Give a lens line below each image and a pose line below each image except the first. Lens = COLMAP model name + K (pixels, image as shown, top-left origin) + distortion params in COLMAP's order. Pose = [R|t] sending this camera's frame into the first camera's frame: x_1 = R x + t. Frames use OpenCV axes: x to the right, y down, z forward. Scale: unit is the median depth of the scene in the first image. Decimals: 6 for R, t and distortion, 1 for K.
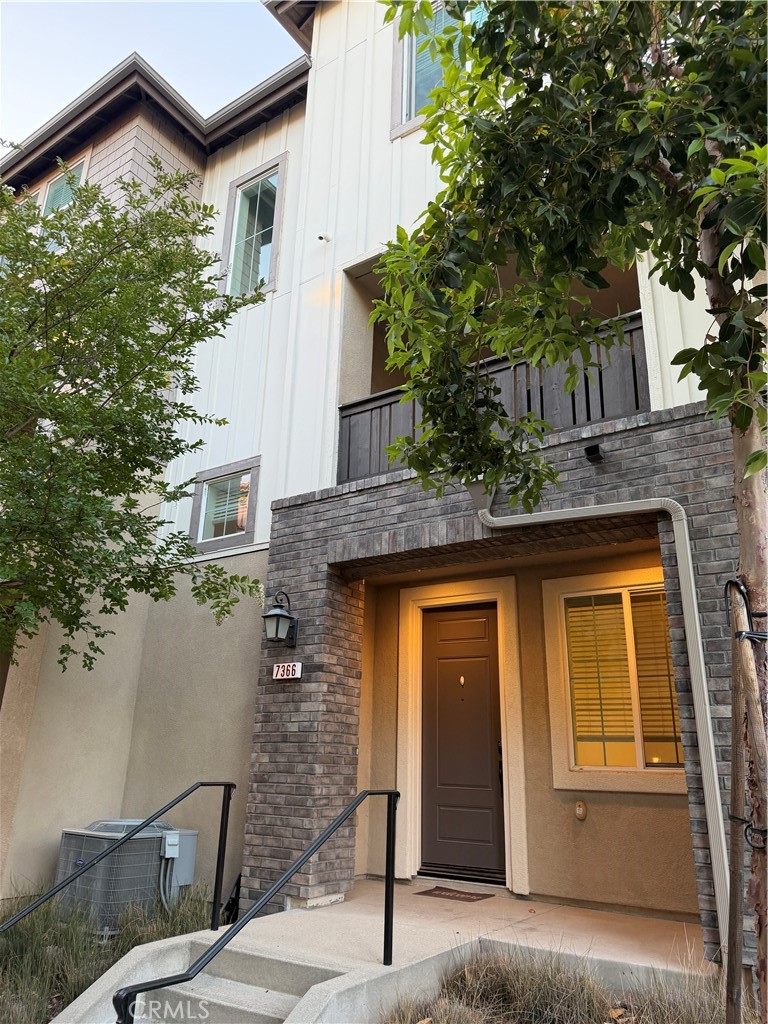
lens RADIAL K [[719.3, 0, 401.3], [0, 719.3, 510.7], [0, 0, 1]] dist [0.119815, -0.217398]
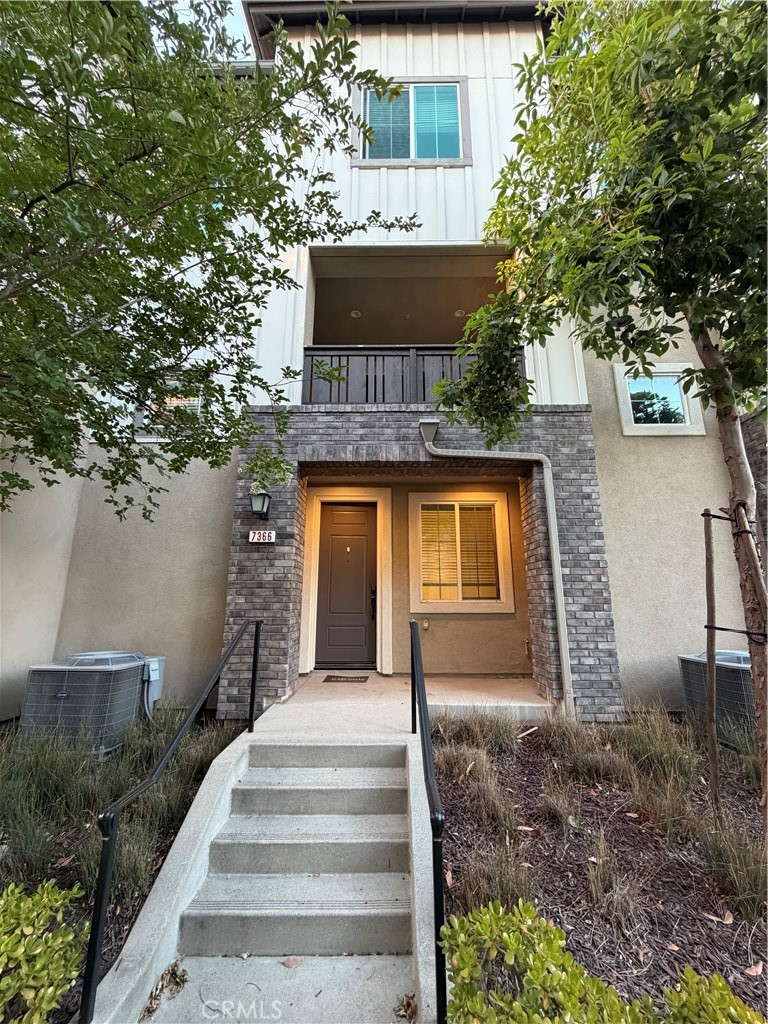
lens RADIAL K [[405.7, 0, 383.1], [0, 405.7, 509.9], [0, 0, 1]] dist [-0.000594, 0.000322]
pose [[0.836122, 0.097767, 0.539761, -0.383024], [-0.162764, 0.983892, 0.073919, 0.083974], [-0.523839, -0.149659, 0.838567, 0.275742]]
